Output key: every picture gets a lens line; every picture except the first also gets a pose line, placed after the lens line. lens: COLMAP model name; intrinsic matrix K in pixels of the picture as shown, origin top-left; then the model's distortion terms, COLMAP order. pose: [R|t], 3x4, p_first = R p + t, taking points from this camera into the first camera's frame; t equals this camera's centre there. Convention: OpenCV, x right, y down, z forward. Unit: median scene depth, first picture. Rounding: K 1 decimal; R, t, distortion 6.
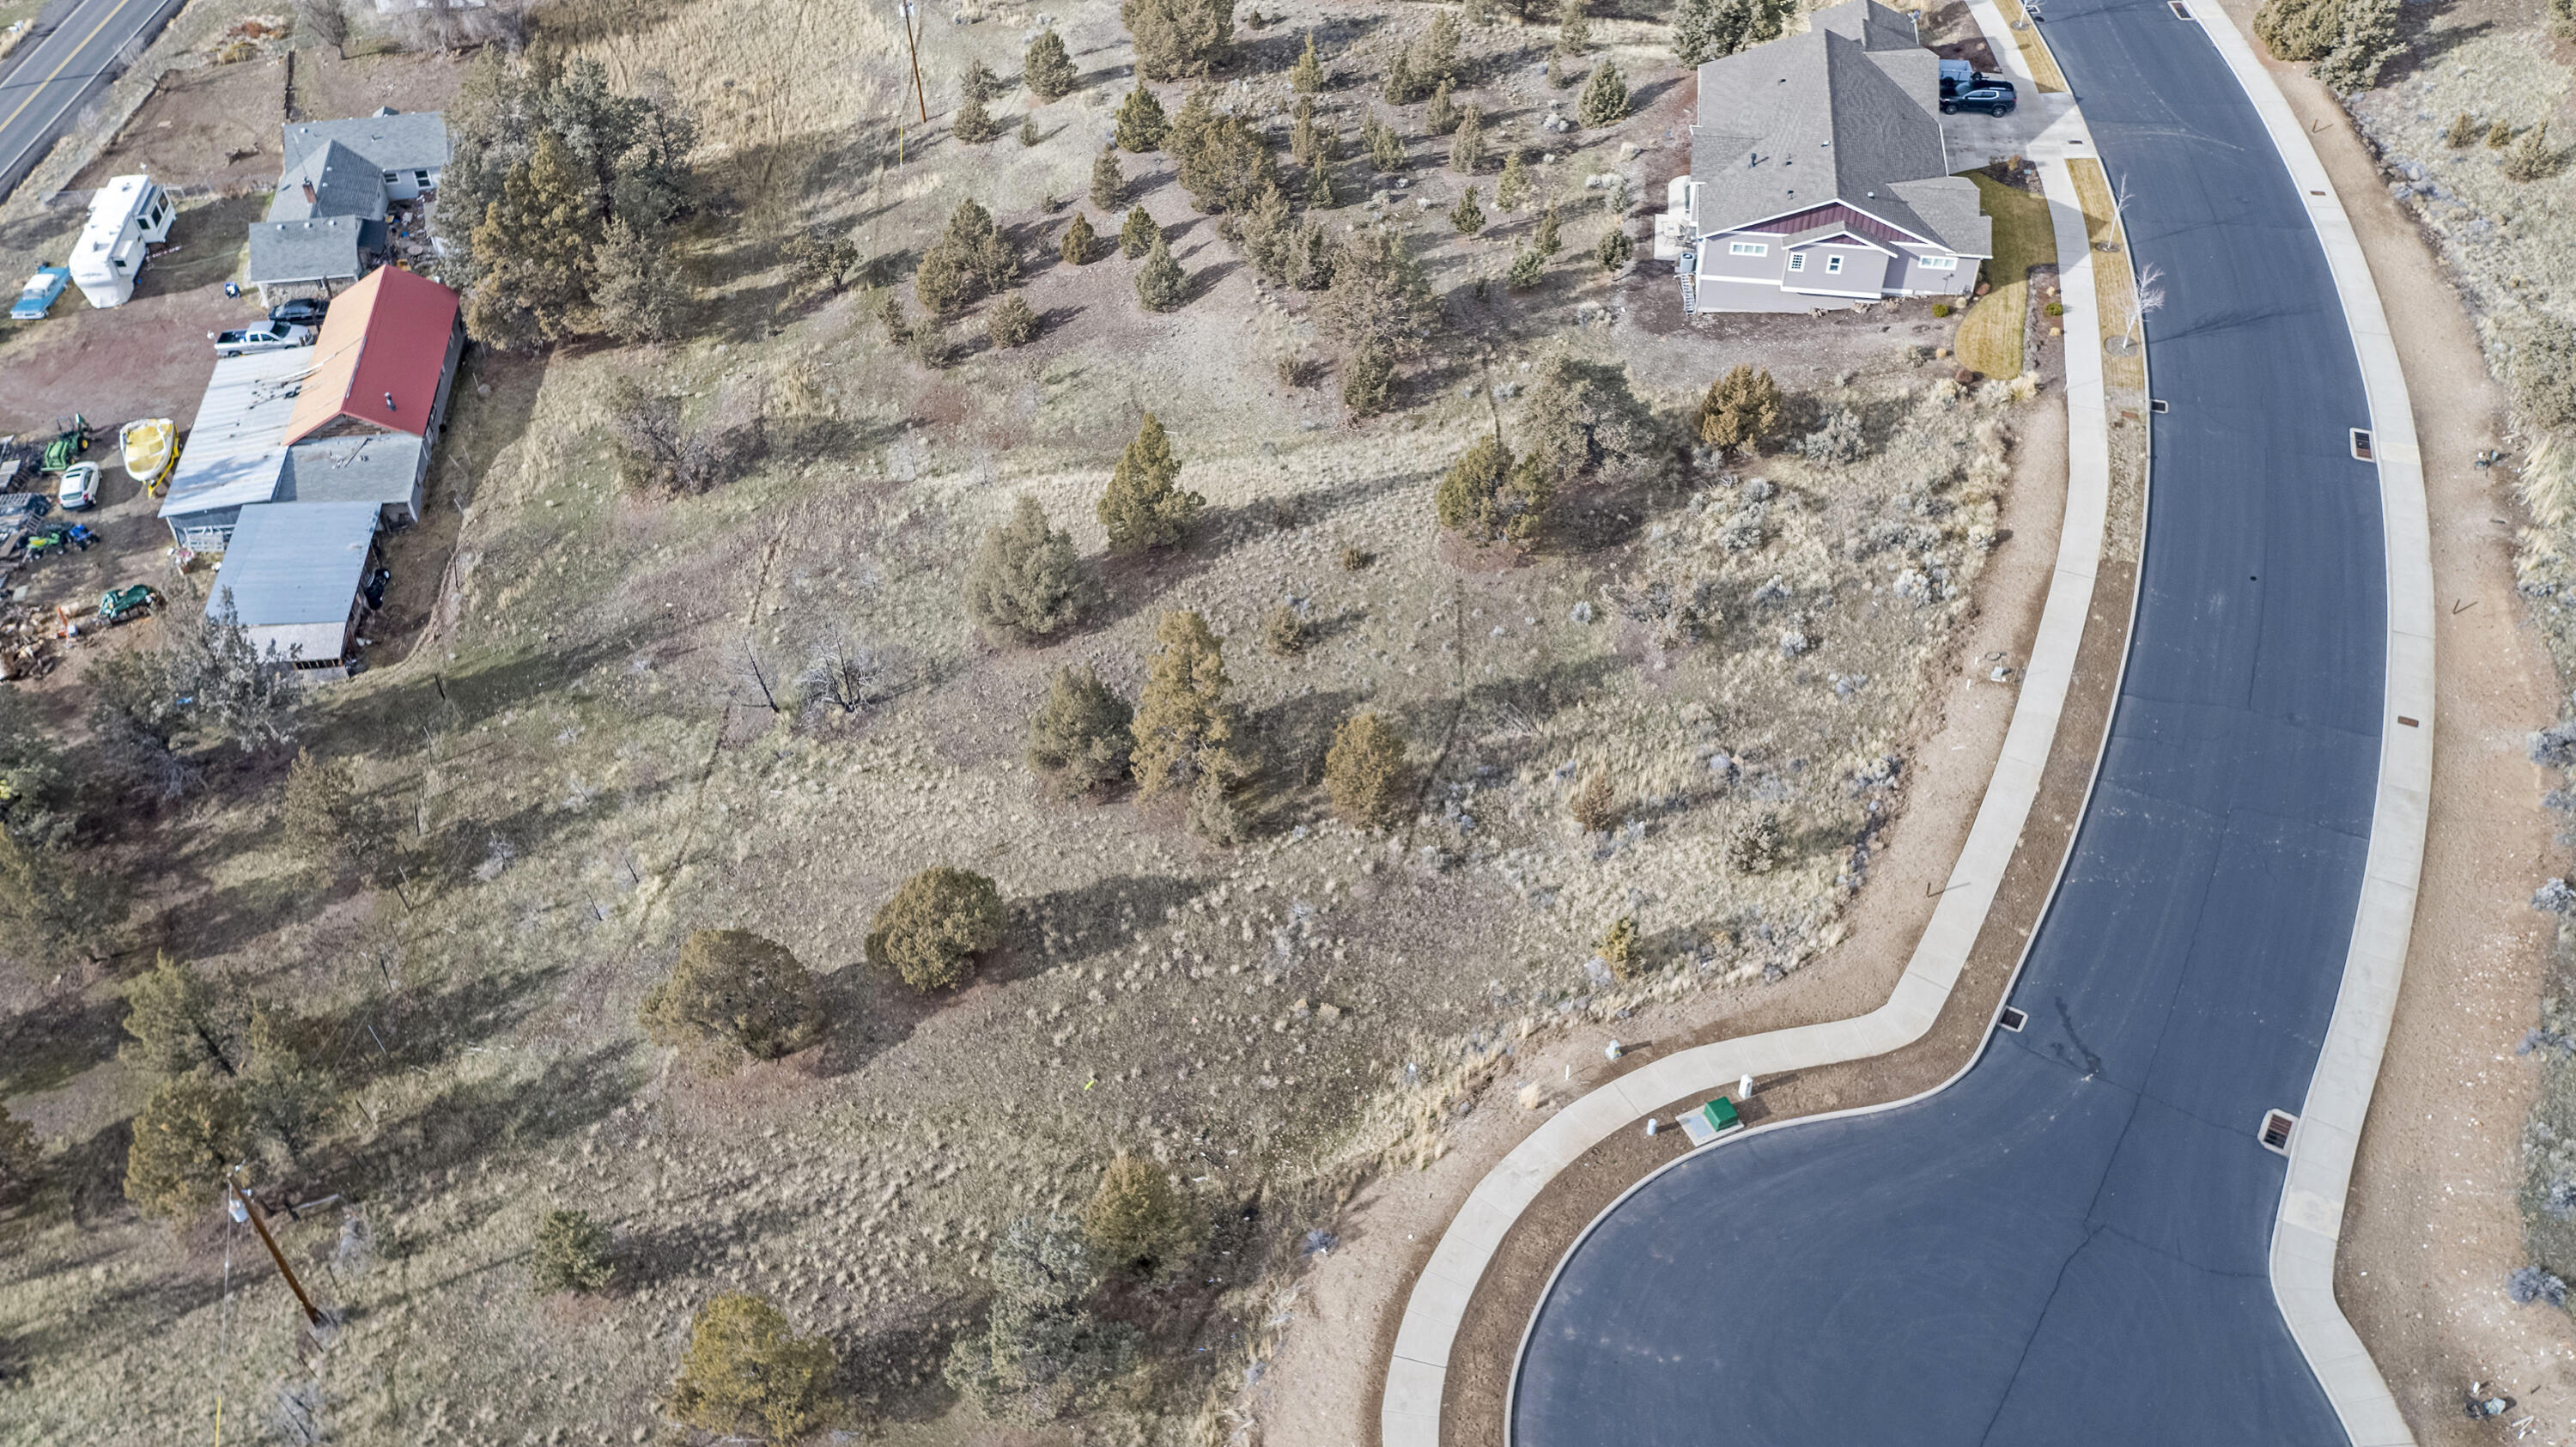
lens RADIAL K [[2236.3, 0, 1288.0], [0, 2236.3, 723.5], [0, 0, 1]] dist [0.007869, 0.003729]
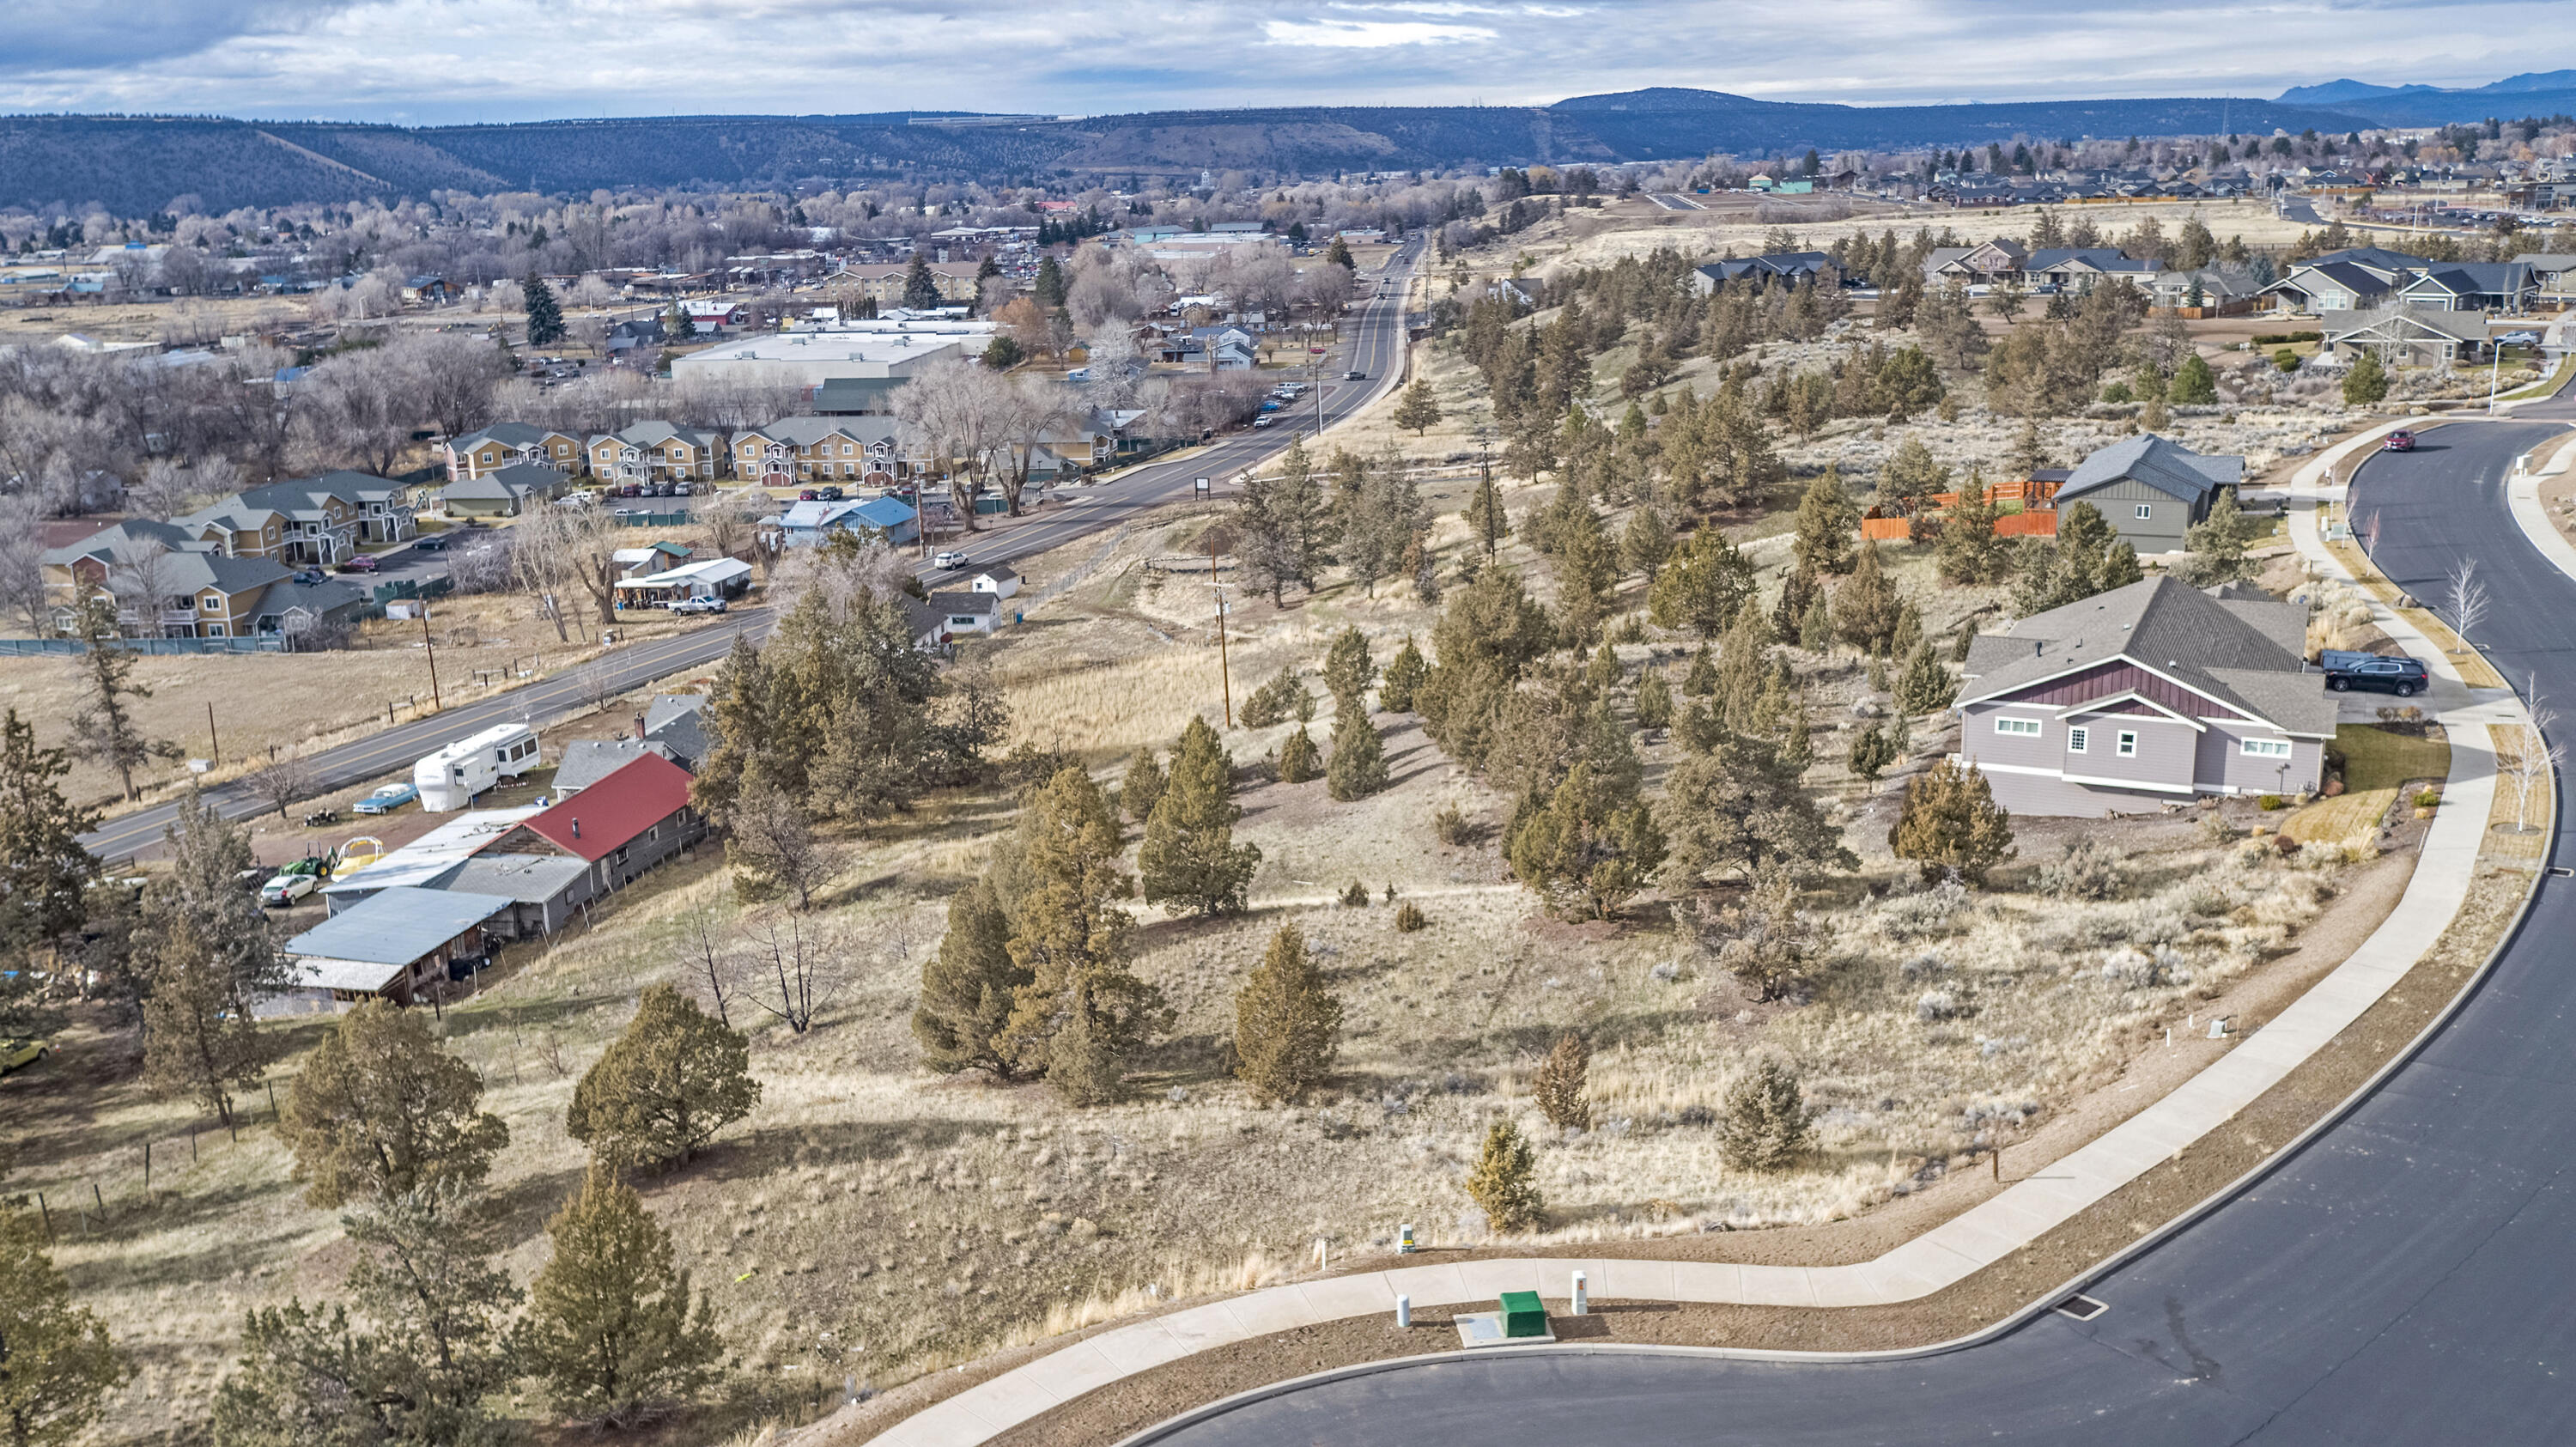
lens RADIAL K [[2236.3, 0, 1288.0], [0, 2236.3, 723.5], [0, 0, 1]] dist [0.007869, 0.003729]
pose [[0.948911, 0.059119, -0.309956, 0.212498], [-0.204862, 0.862545, -0.462654, 0.225128], [0.239999, 0.502515, 0.830589, 0.267147]]
